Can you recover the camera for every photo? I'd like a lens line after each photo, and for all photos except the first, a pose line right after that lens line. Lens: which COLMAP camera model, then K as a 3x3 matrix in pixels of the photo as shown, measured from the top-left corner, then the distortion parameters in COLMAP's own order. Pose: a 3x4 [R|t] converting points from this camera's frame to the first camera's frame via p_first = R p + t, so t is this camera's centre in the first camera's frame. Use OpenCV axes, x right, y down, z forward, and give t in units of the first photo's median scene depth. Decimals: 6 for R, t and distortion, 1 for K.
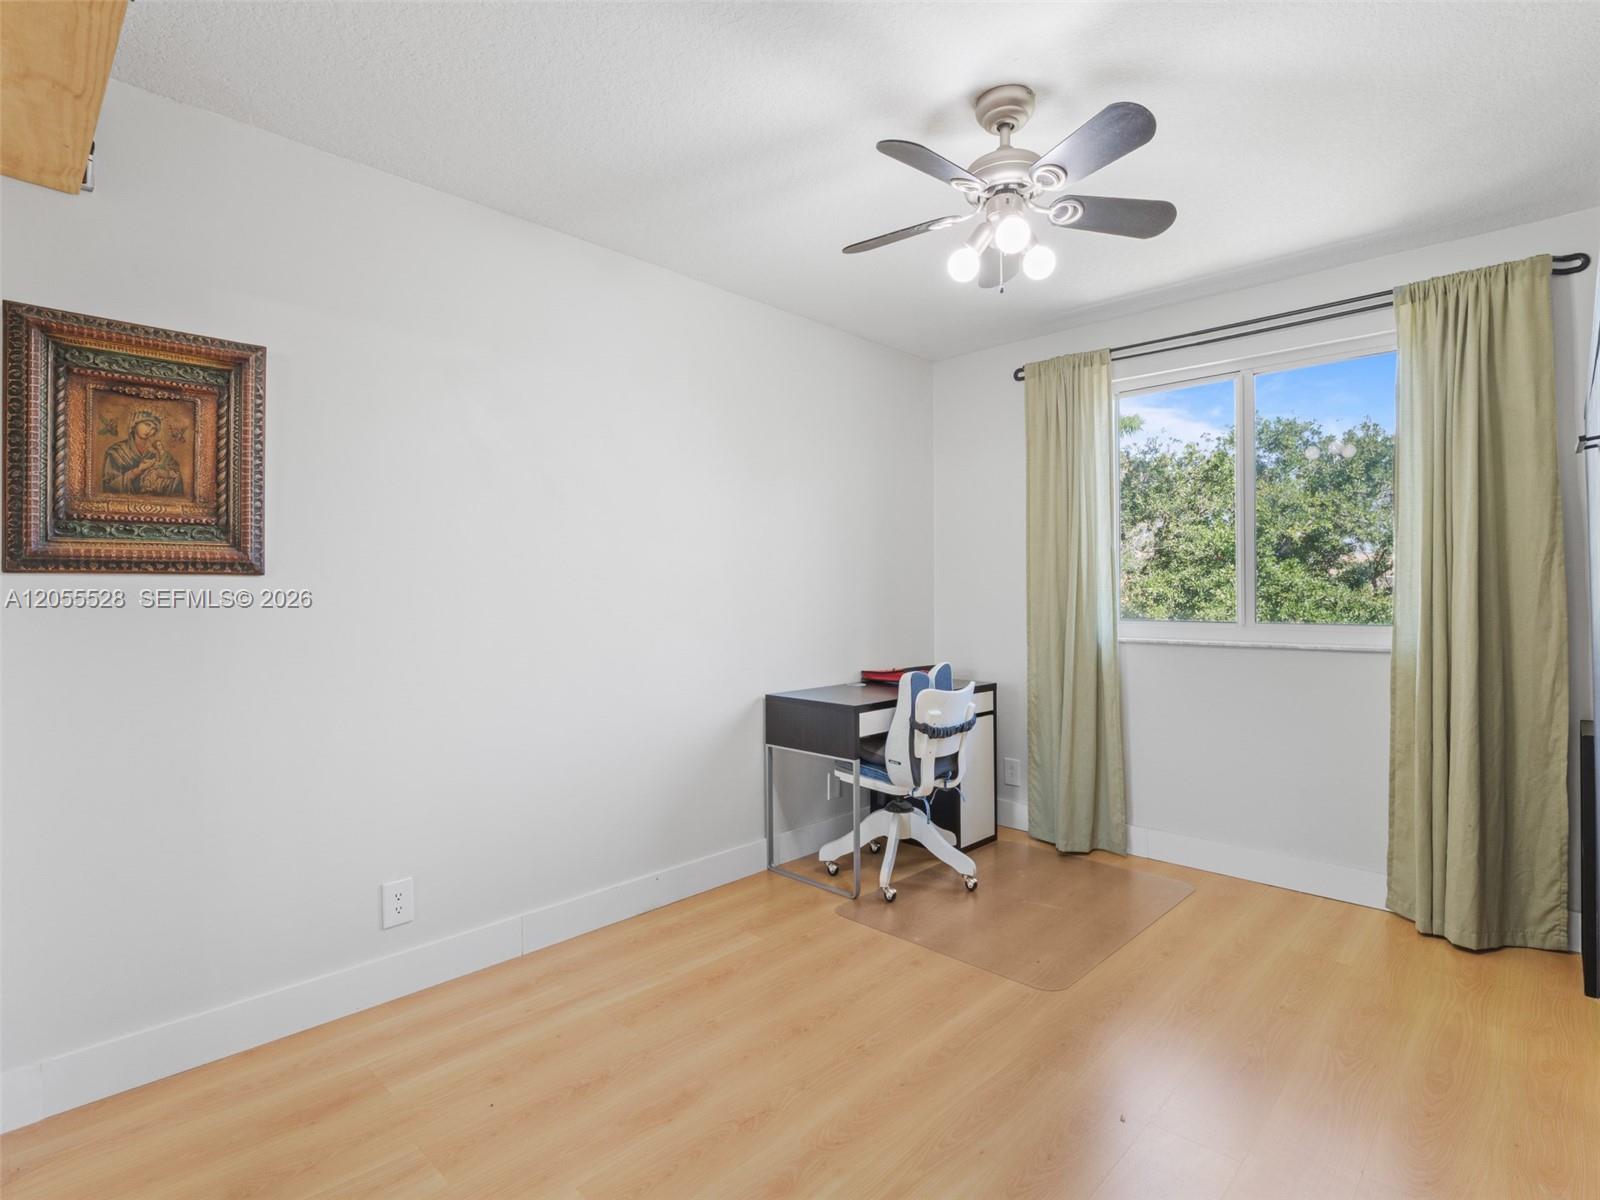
lens RADIAL K [[801.1, 0, 800.0], [0, 801.1, 600.0], [0, 0, 1]] dist [-0.001909, -0.000088]
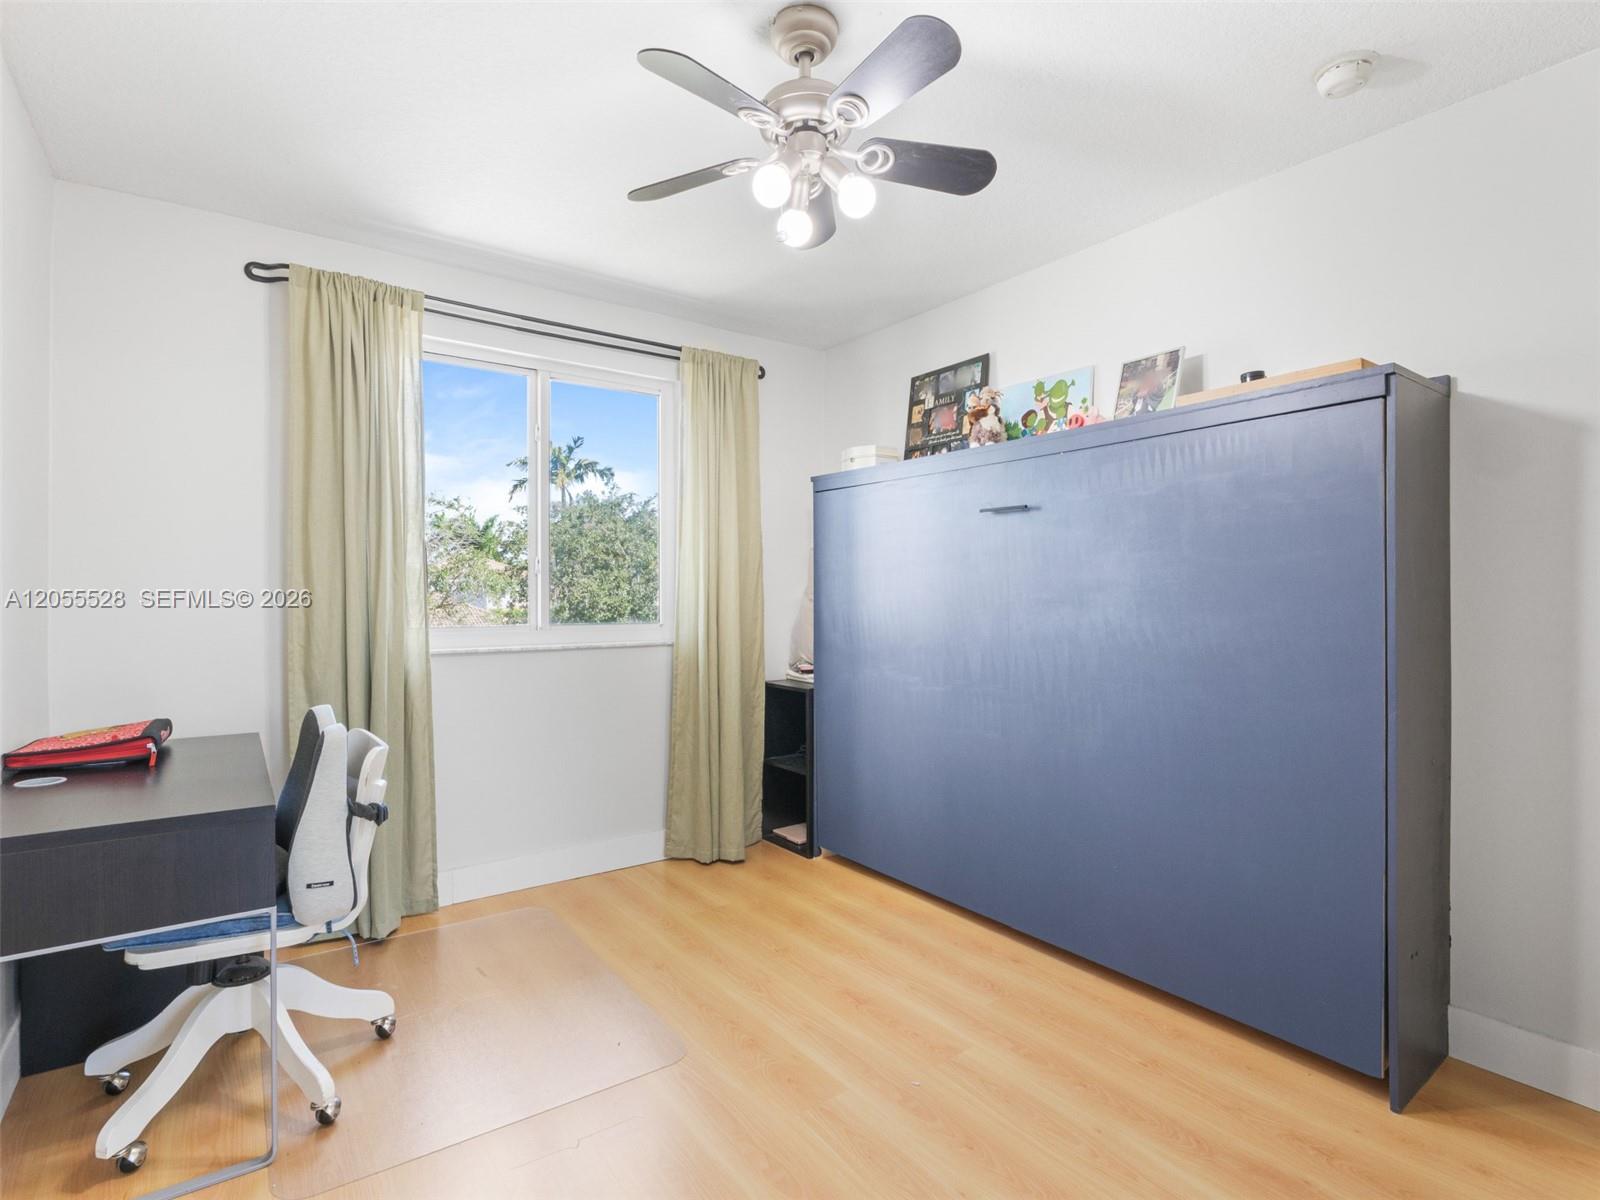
lens RADIAL K [[787.3, 0, 808.7], [0, 787.3, 599.9], [0, 0, 1]] dist [-0.011613, -0.001165]
pose [[0.180939, -0.001376, 0.983493, -0.373467], [0.008243, 0.999966, -0.000118, -0.000352], [-0.983460, 0.008129, 0.180944, 0.545067]]
